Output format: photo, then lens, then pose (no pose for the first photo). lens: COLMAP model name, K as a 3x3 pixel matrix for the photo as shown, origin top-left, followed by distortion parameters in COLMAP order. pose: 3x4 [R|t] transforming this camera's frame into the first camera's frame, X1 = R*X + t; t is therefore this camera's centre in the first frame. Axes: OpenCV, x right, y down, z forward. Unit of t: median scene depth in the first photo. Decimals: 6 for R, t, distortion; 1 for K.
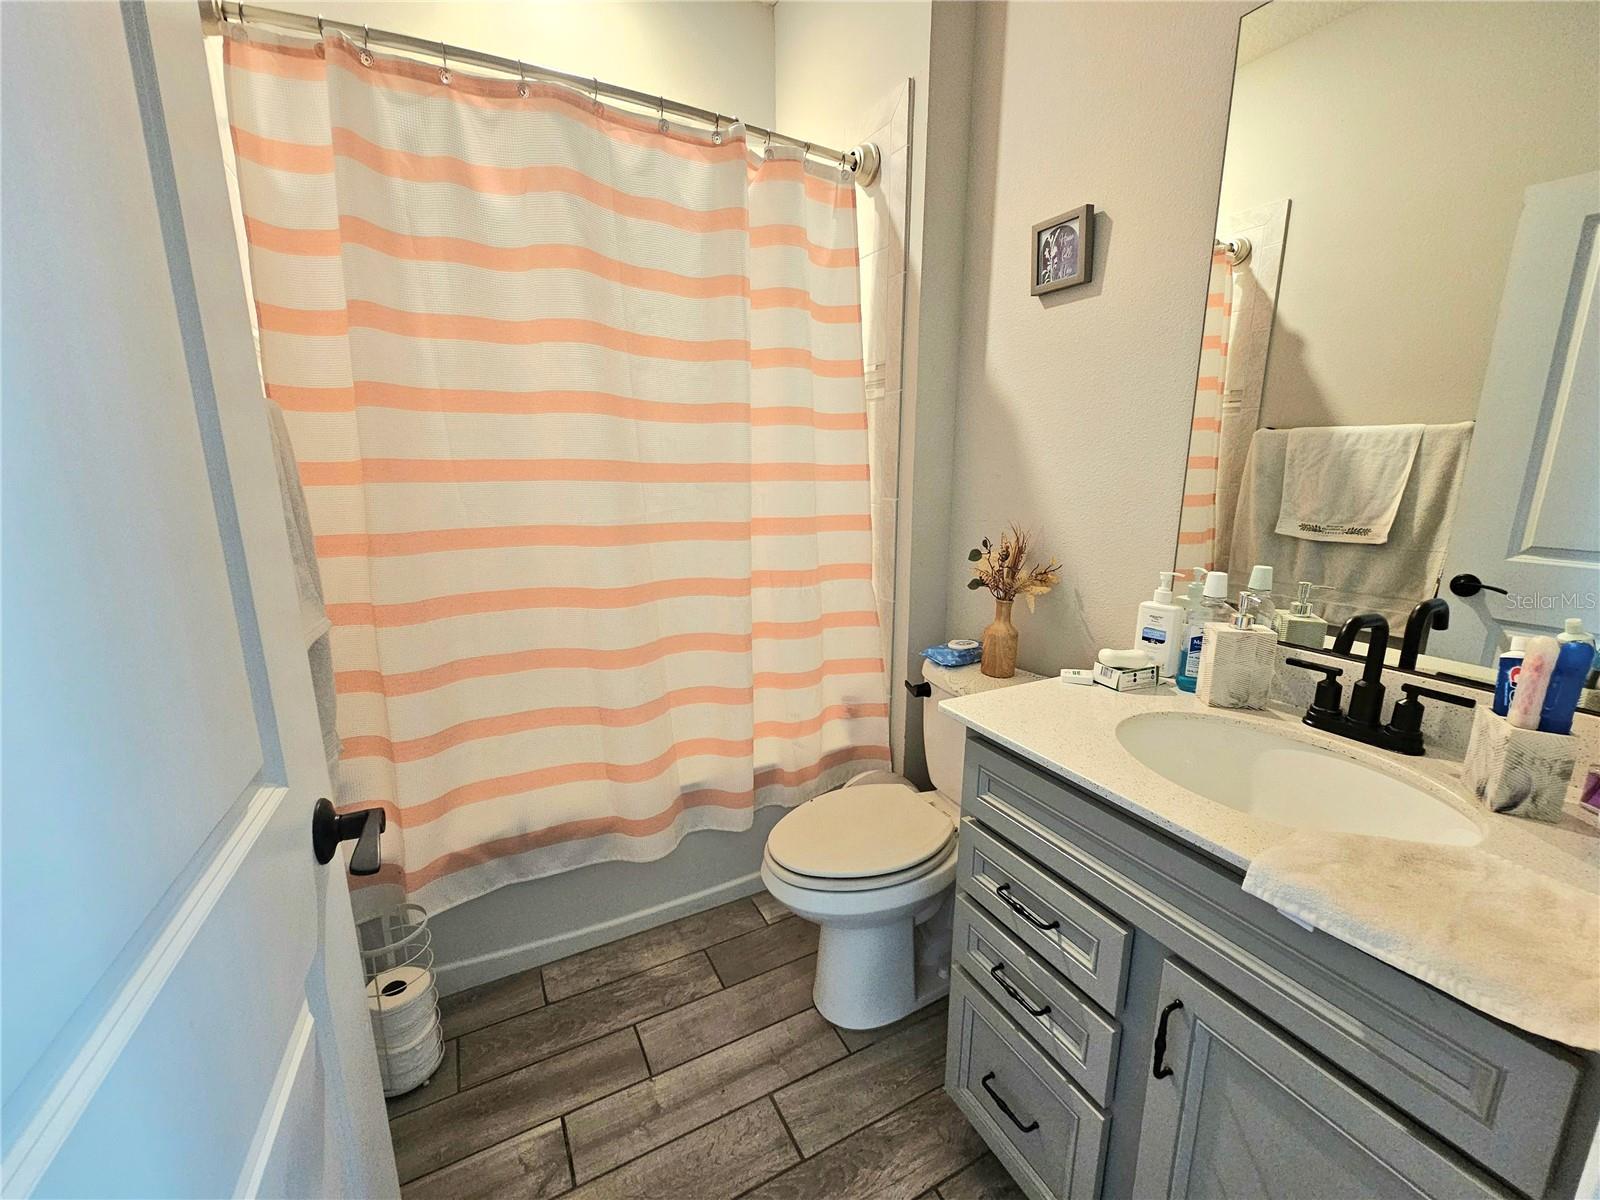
lens RADIAL K [[657.9, 0, 793.9], [0, 657.9, 603.8], [0, 0, 1]] dist [0.004121, 0.000515]
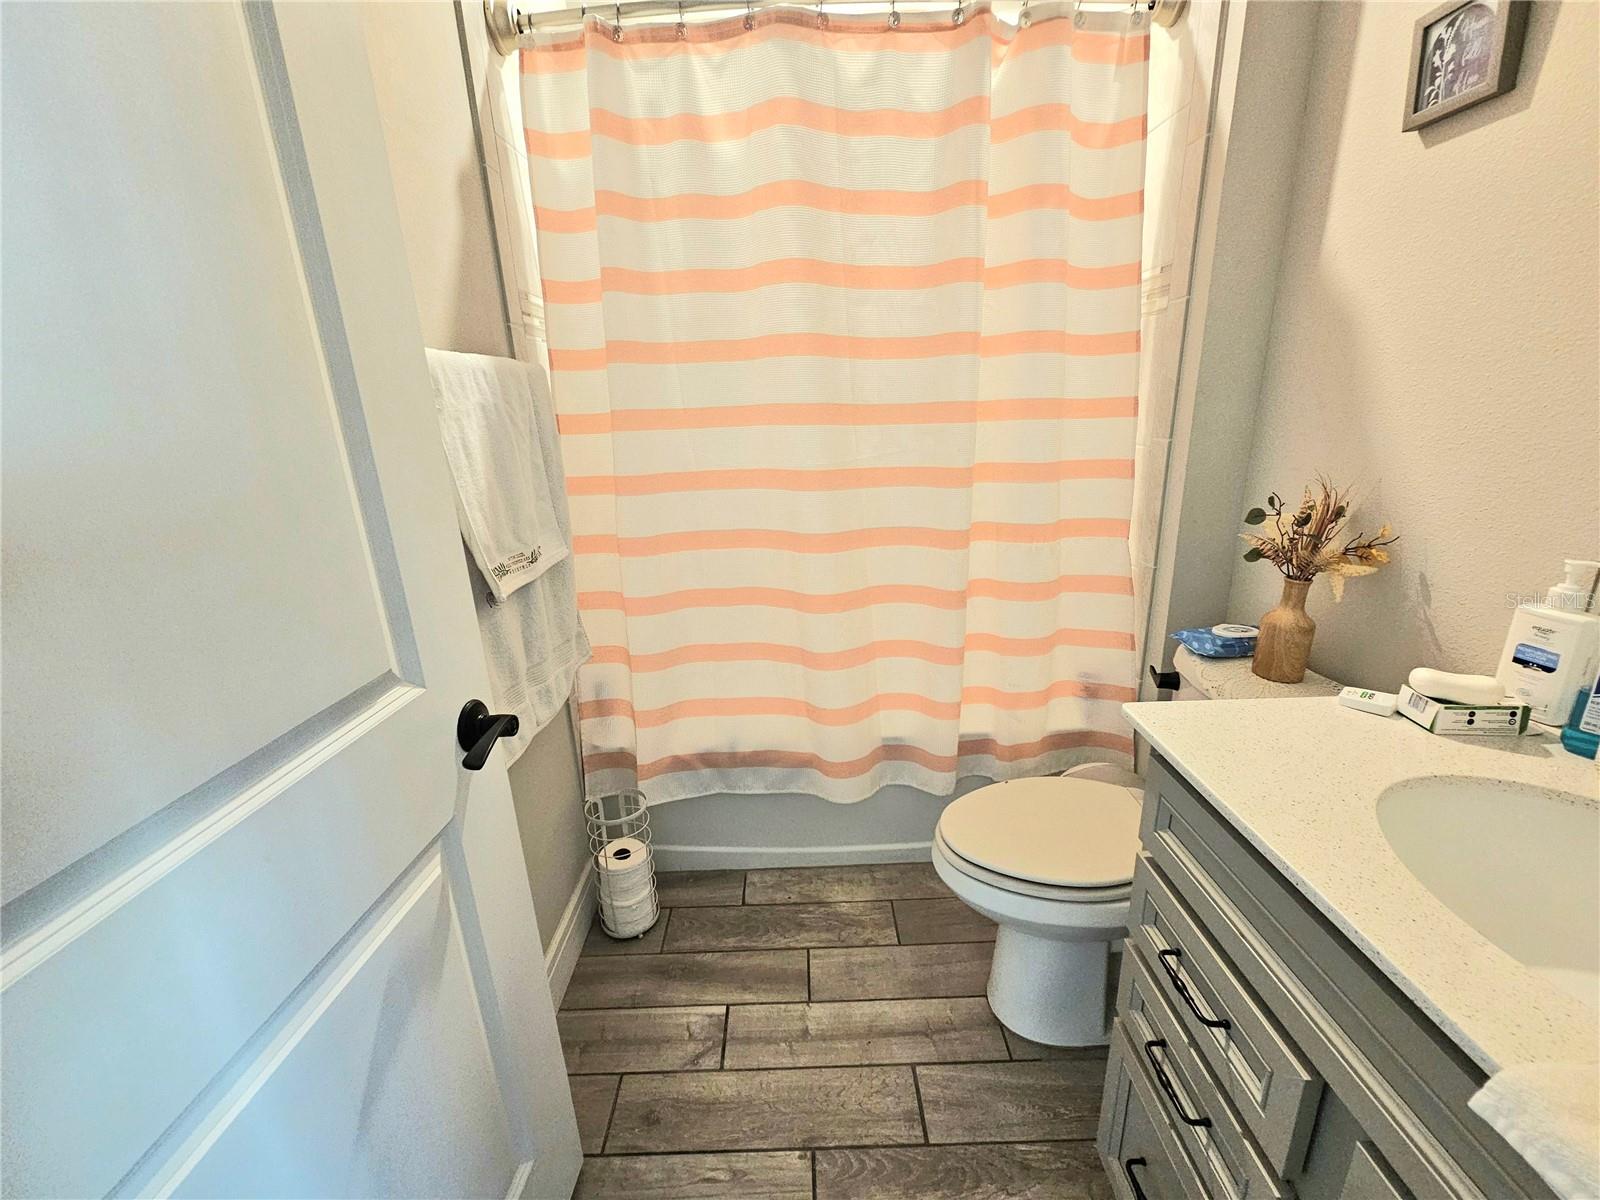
lens RADIAL K [[657.9, 0, 806.1], [0, 657.9, 597.9], [0, 0, 1]] dist [0.004121, 0.000515]
pose [[0.888599, 0.101663, -0.447277, 0.178409], [-0.062876, 0.992921, 0.100771, -0.027439], [0.454356, -0.061422, 0.888700, 0.099671]]
